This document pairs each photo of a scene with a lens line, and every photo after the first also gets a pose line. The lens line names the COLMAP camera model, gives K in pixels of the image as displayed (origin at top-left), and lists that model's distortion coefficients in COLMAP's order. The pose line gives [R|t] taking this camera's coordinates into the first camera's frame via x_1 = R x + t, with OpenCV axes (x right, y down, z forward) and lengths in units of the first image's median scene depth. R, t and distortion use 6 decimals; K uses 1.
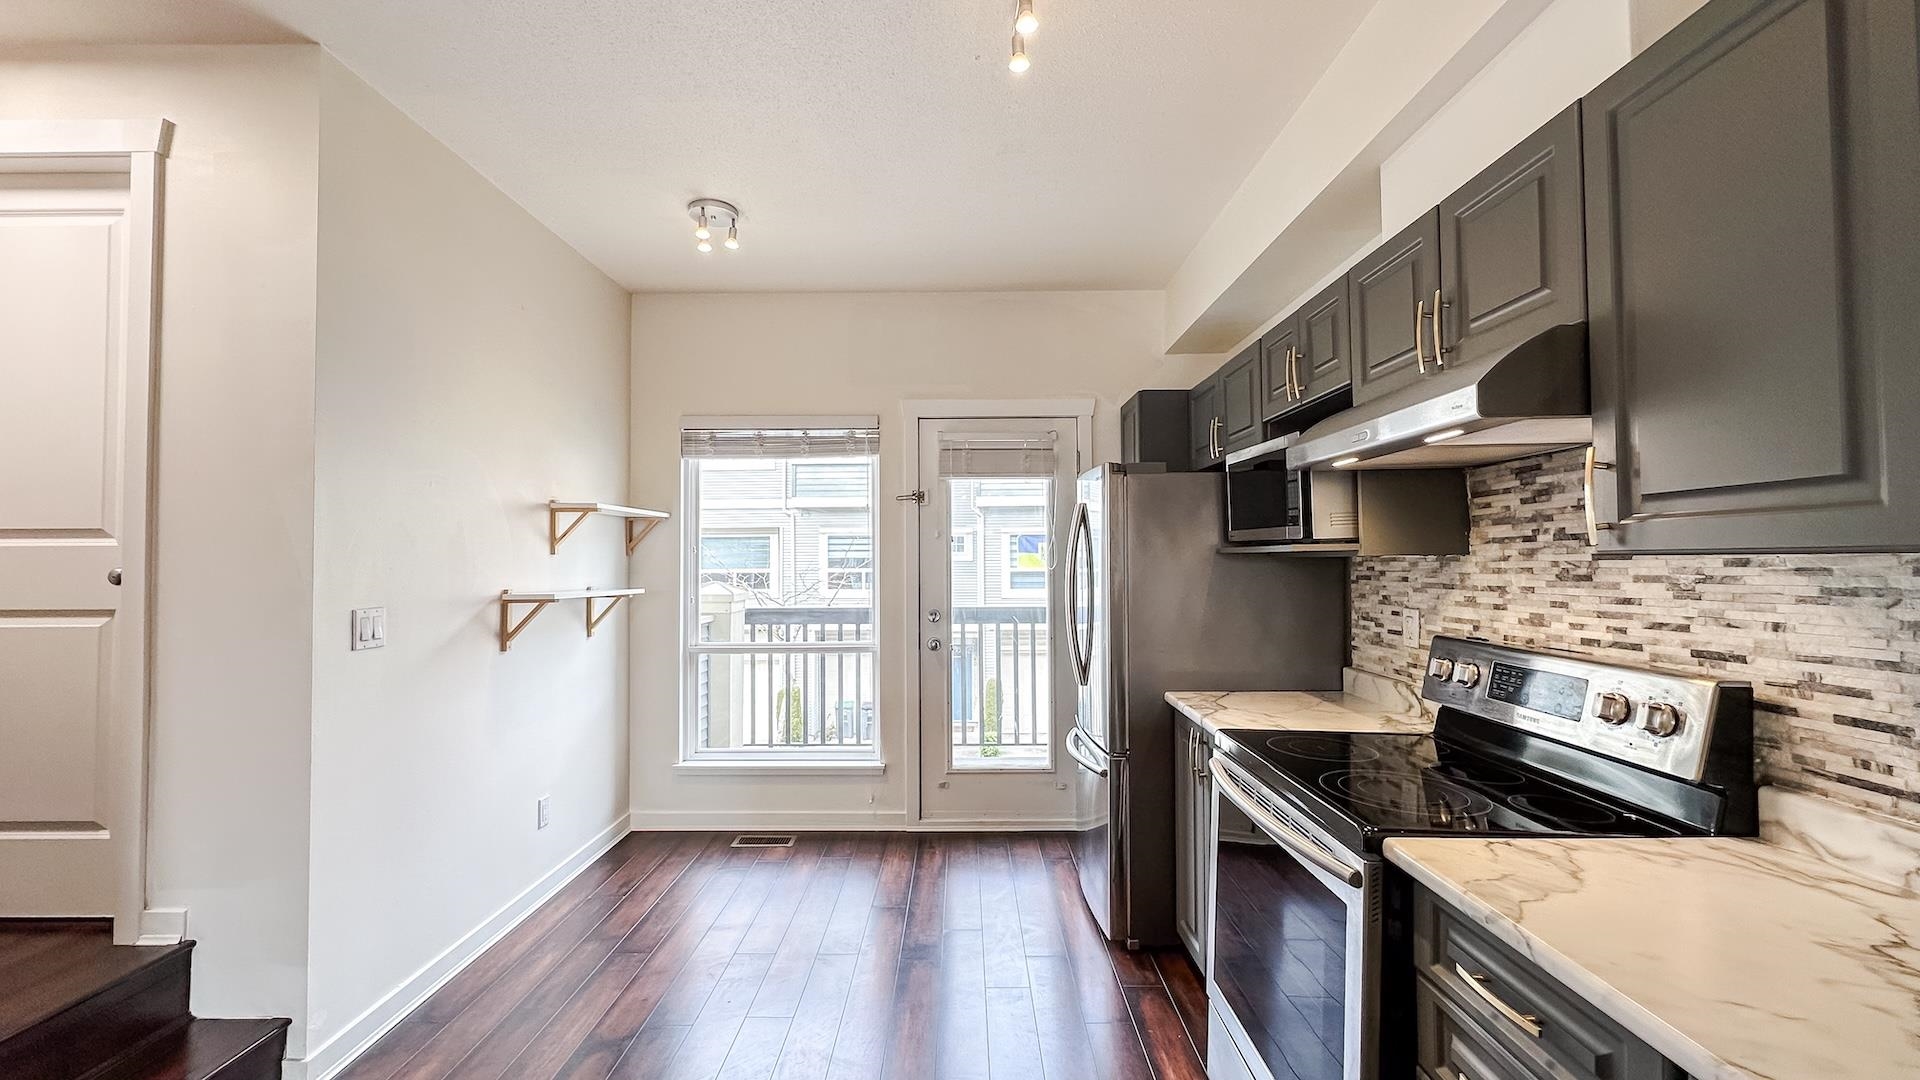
lens RADIAL K [[763.3, 0, 960.0], [0, 763.3, 540.0], [0, 0, 1]] dist [0.002578, 0.000470]
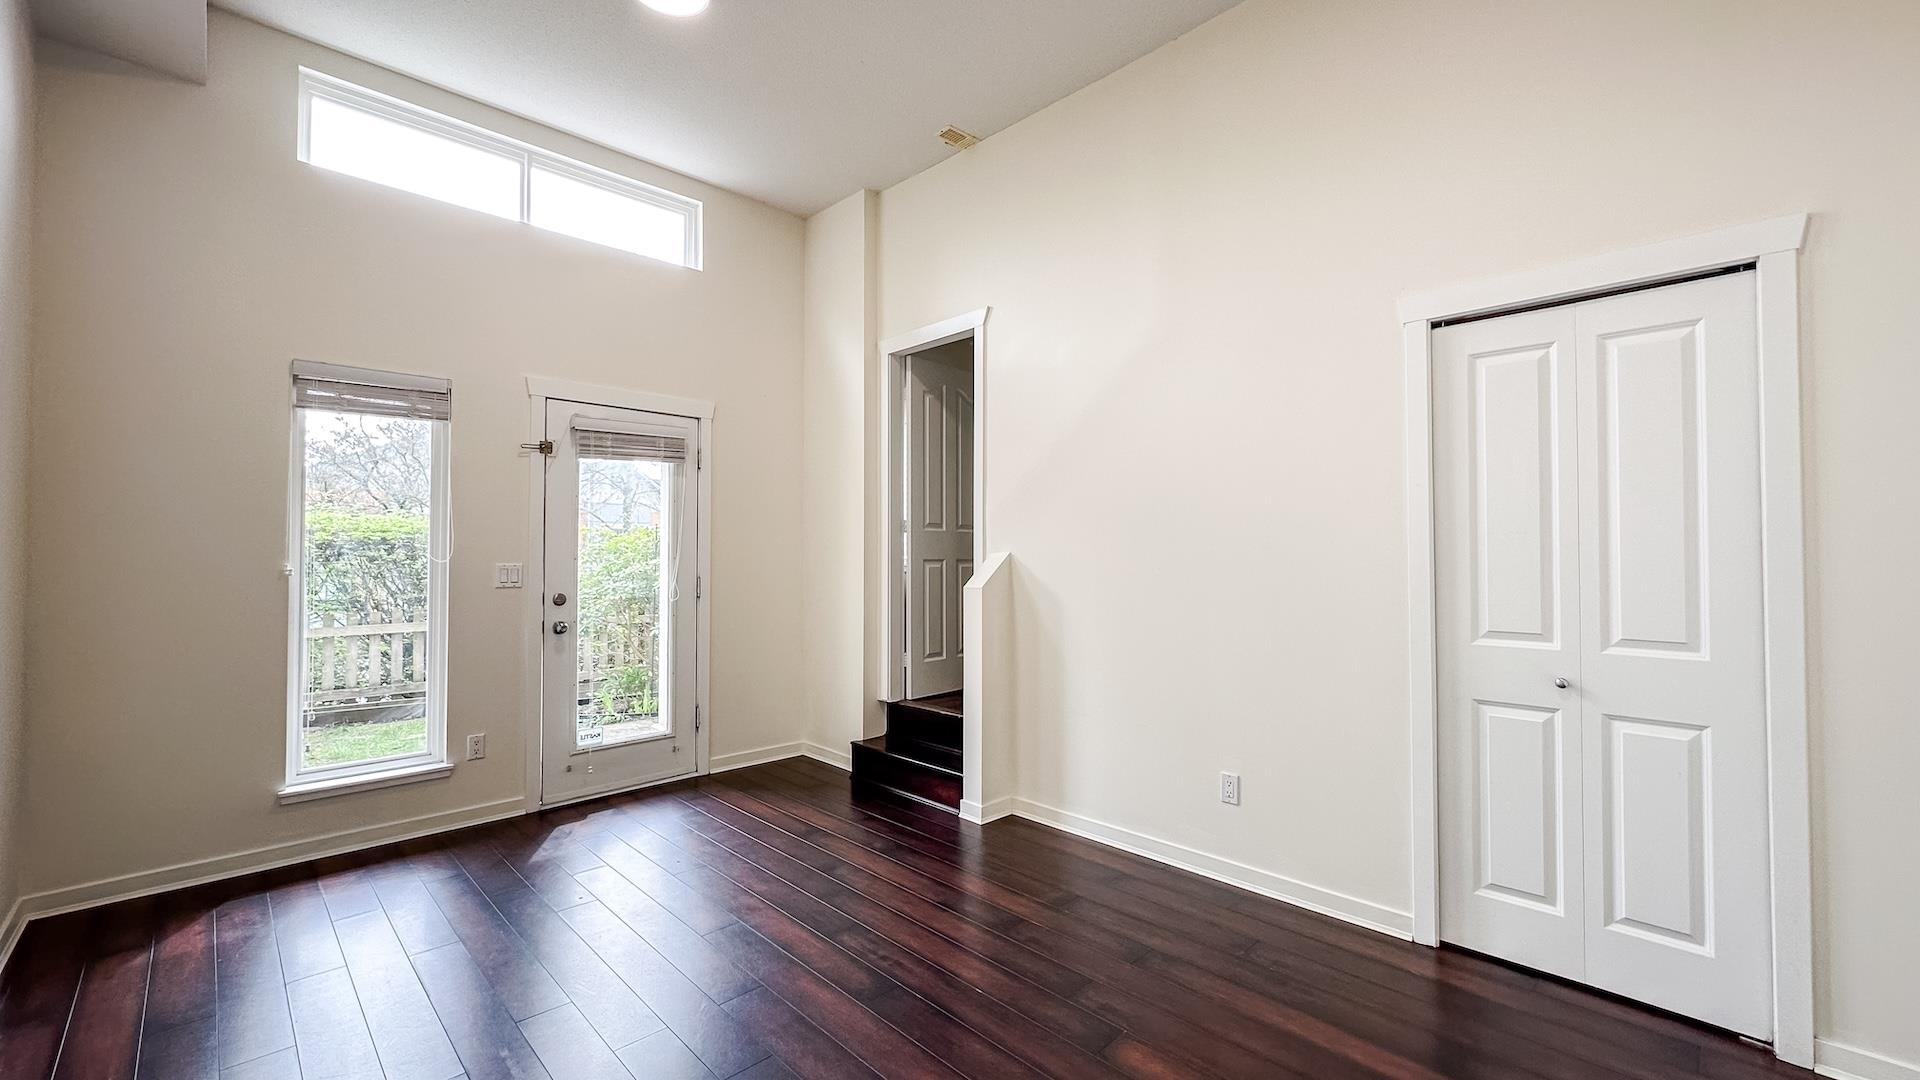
lens RADIAL K [[763.3, 0, 960.0], [0, 763.3, 540.0], [0, 0, 1]] dist [0.002578, 0.000470]
pose [[0.710172, 0.016727, 0.703829, -0.362623], [-0.029563, 0.999544, 0.006075, 0.006249], [-0.703407, -0.025122, 0.710343, -0.051884]]
